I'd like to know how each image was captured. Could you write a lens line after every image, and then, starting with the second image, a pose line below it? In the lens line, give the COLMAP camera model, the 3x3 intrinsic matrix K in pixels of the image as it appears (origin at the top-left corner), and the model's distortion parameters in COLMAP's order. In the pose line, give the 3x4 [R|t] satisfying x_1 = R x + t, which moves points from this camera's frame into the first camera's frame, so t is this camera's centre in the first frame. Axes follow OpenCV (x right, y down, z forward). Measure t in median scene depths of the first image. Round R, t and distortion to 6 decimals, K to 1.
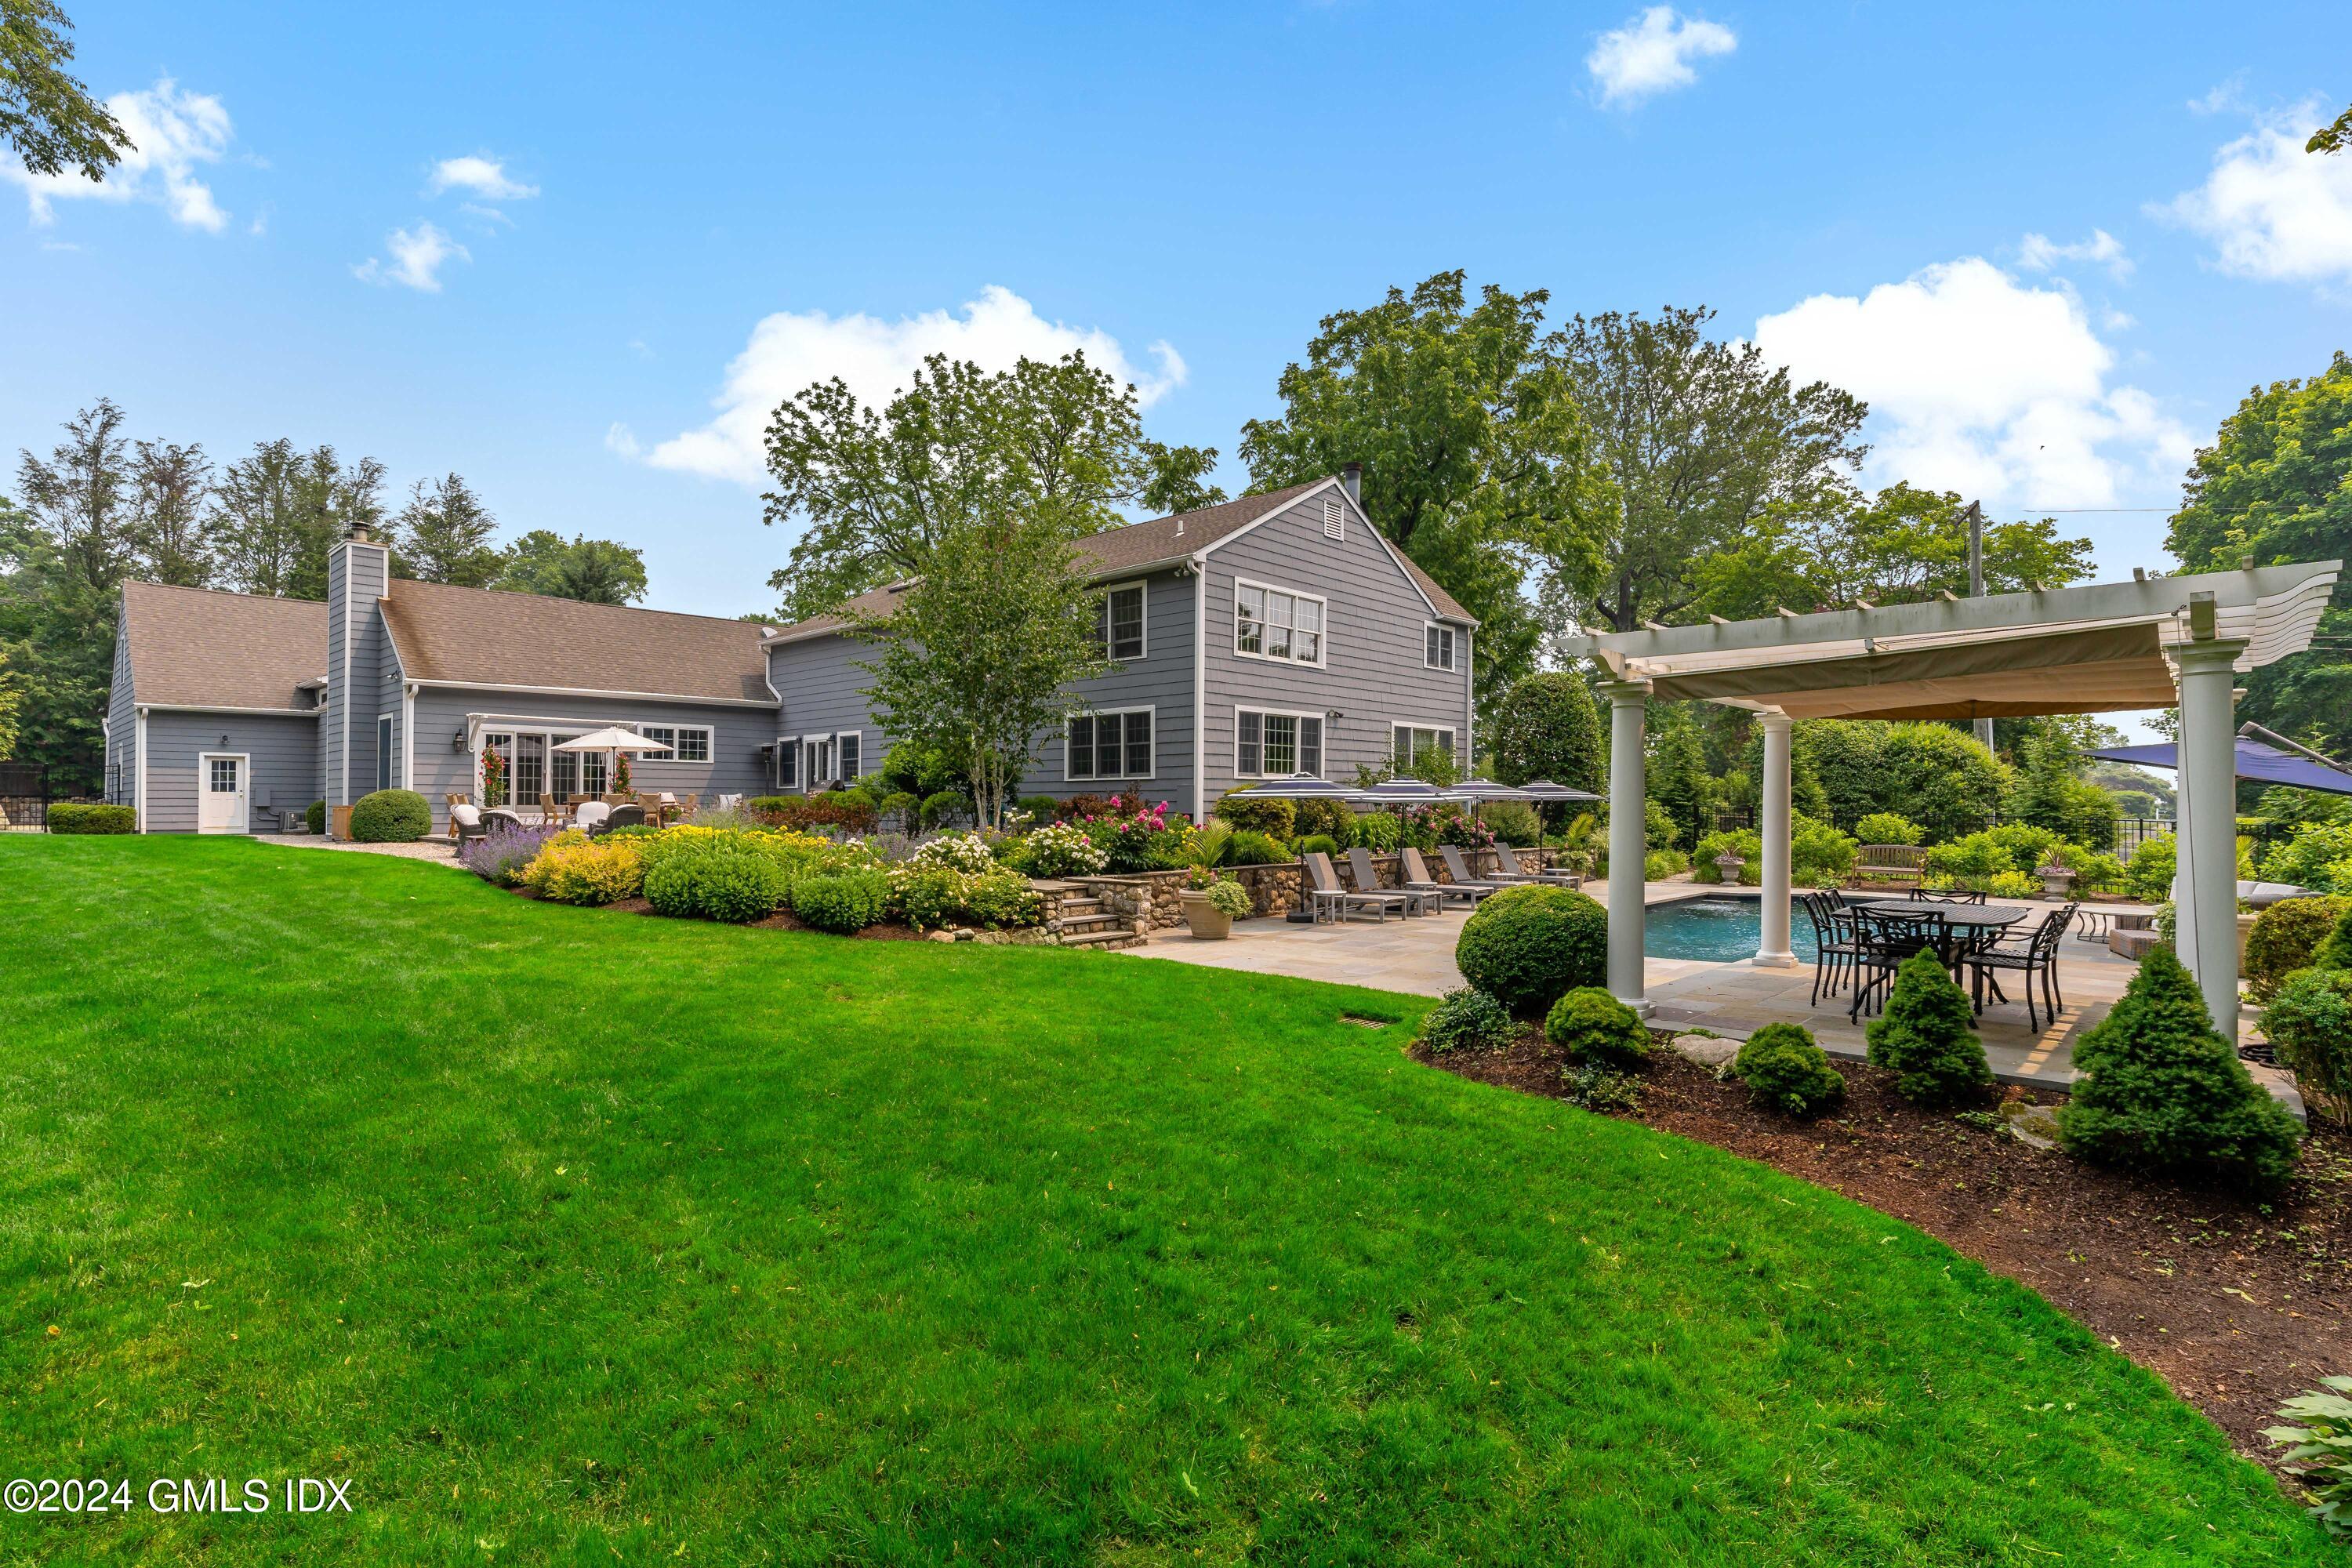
lens RADIAL K [[1135.1, 0, 1173.8], [0, 1135.1, 795.2], [0, 0, 1]] dist [0.000543, -0.000023]
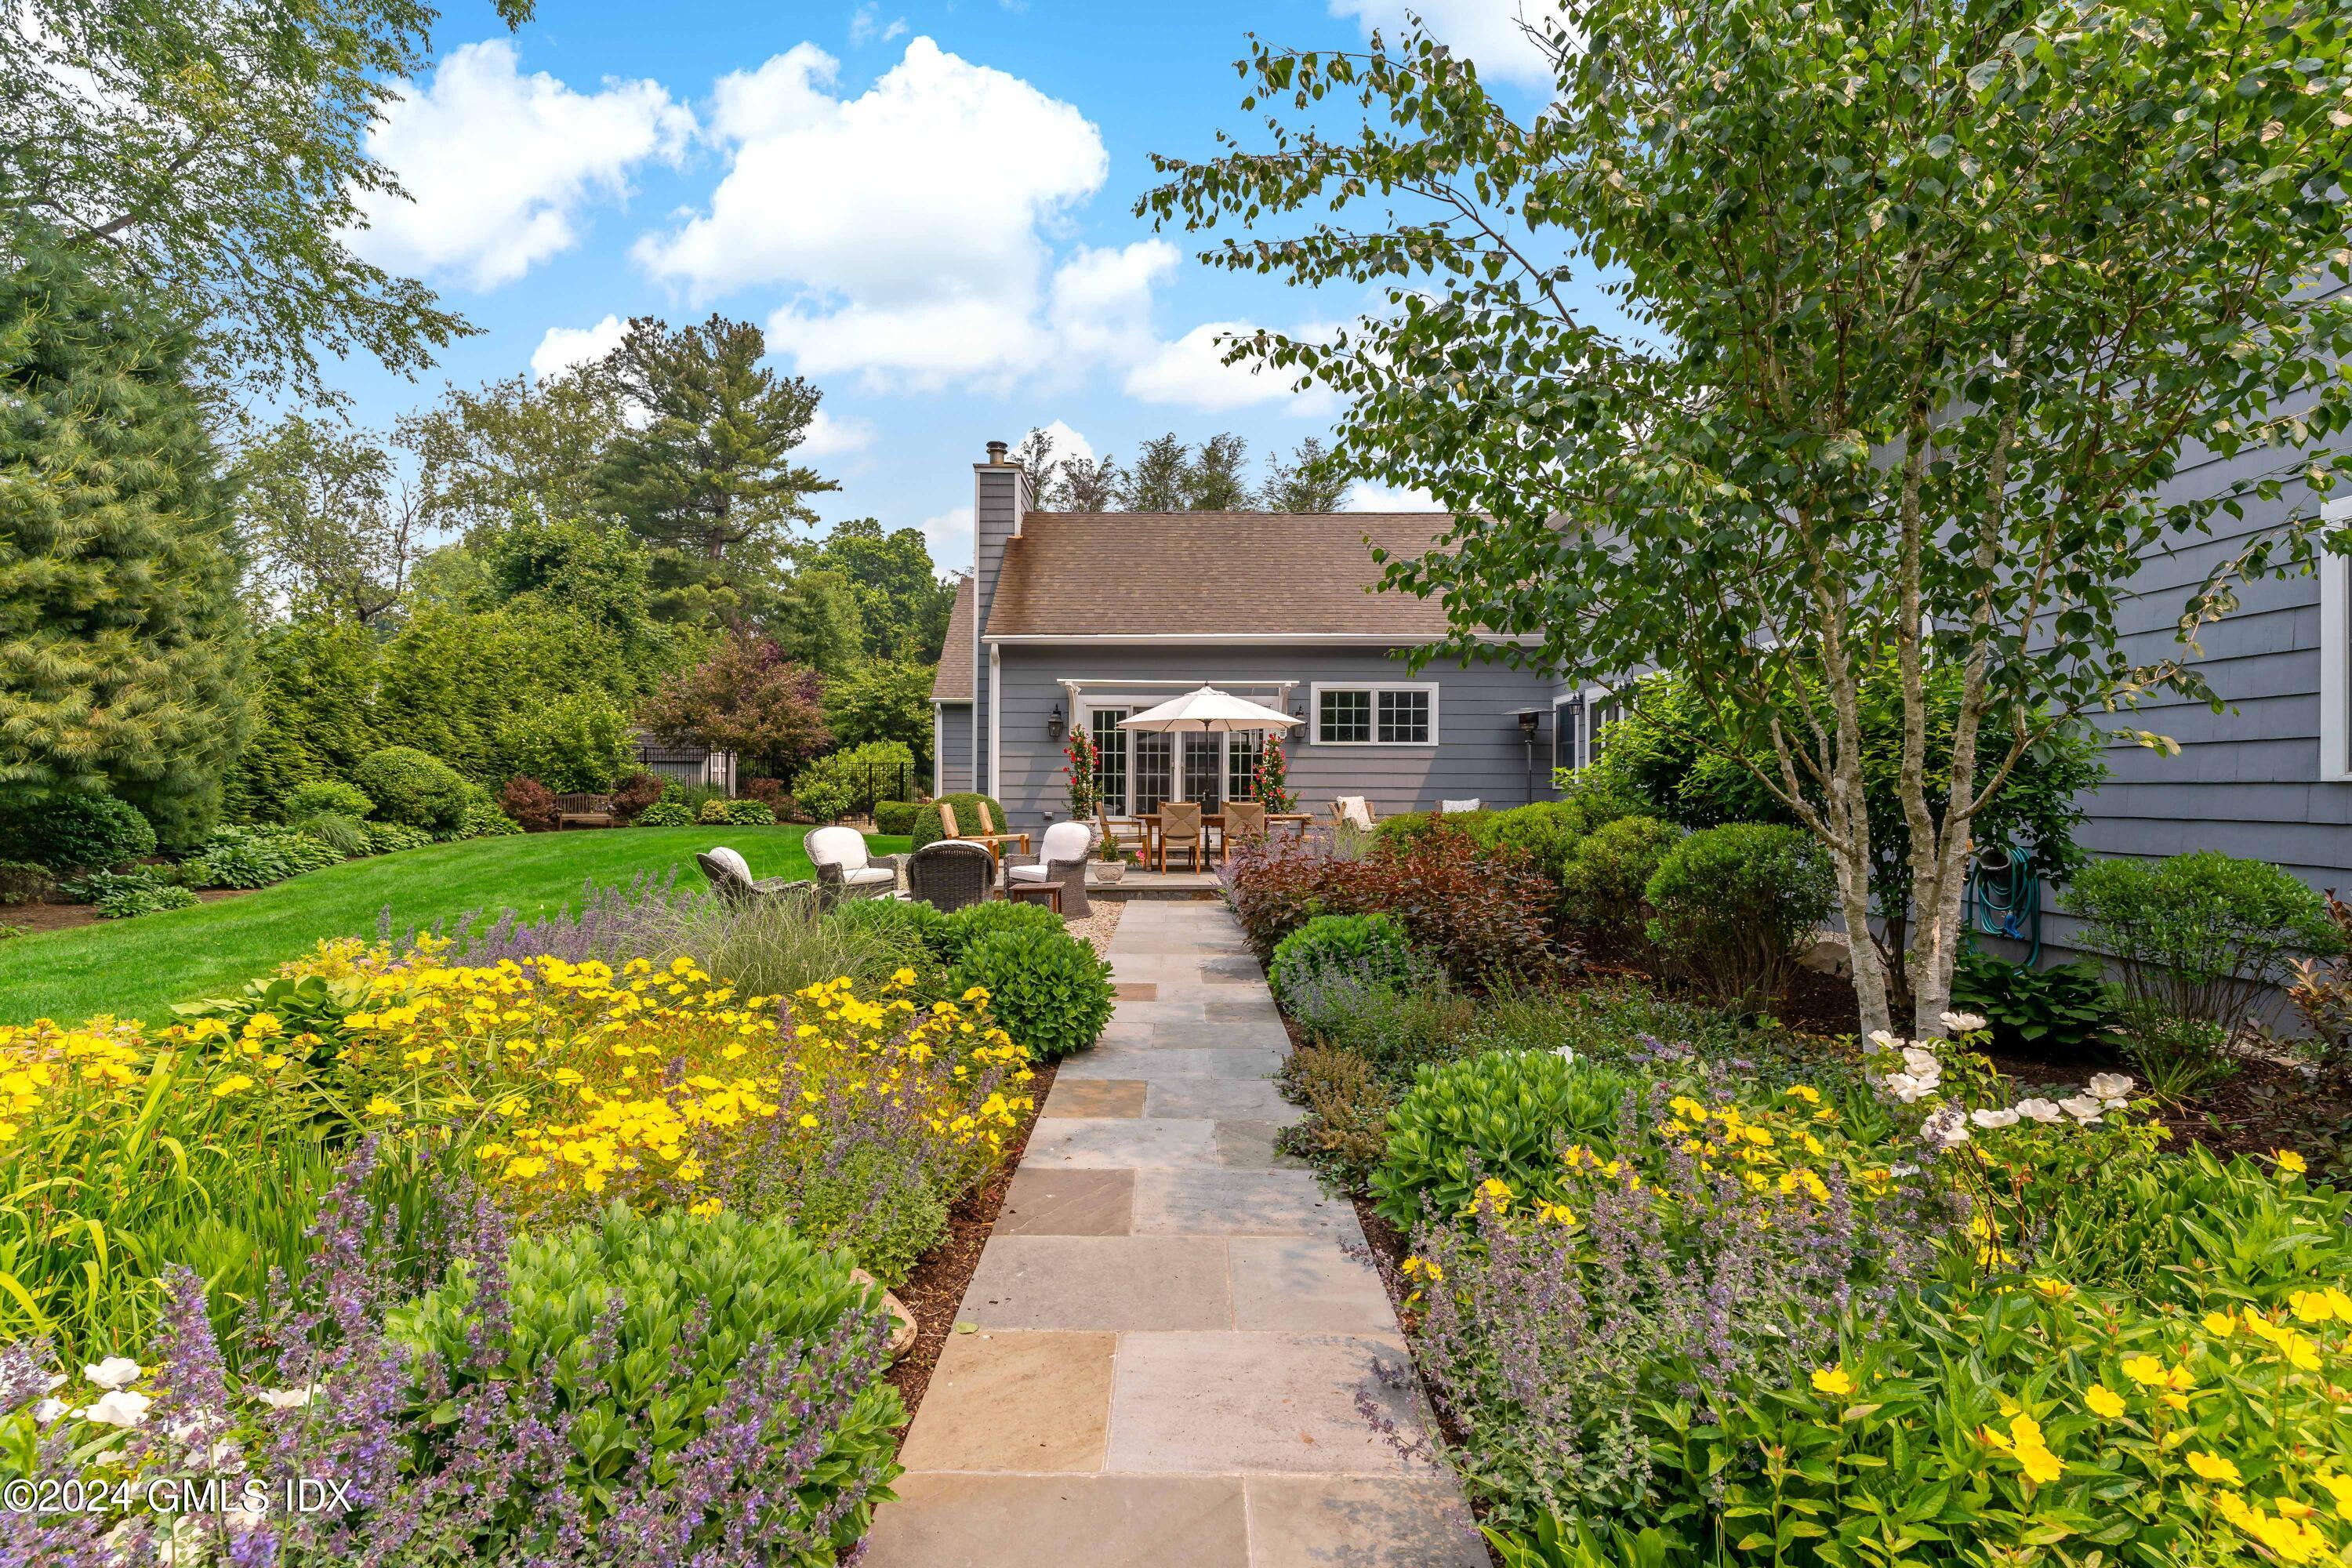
lens RADIAL K [[1135.1, 0, 1173.5], [0, 1135.1, 785.5], [0, 0, 1]] dist [0.000543, -0.000023]
pose [[0.668459, -0.000533, -0.743749, -0.061732], [0.000802, 1.000000, 0.000004, -0.008246], [0.743749, -0.000599, 0.668459, 0.517628]]
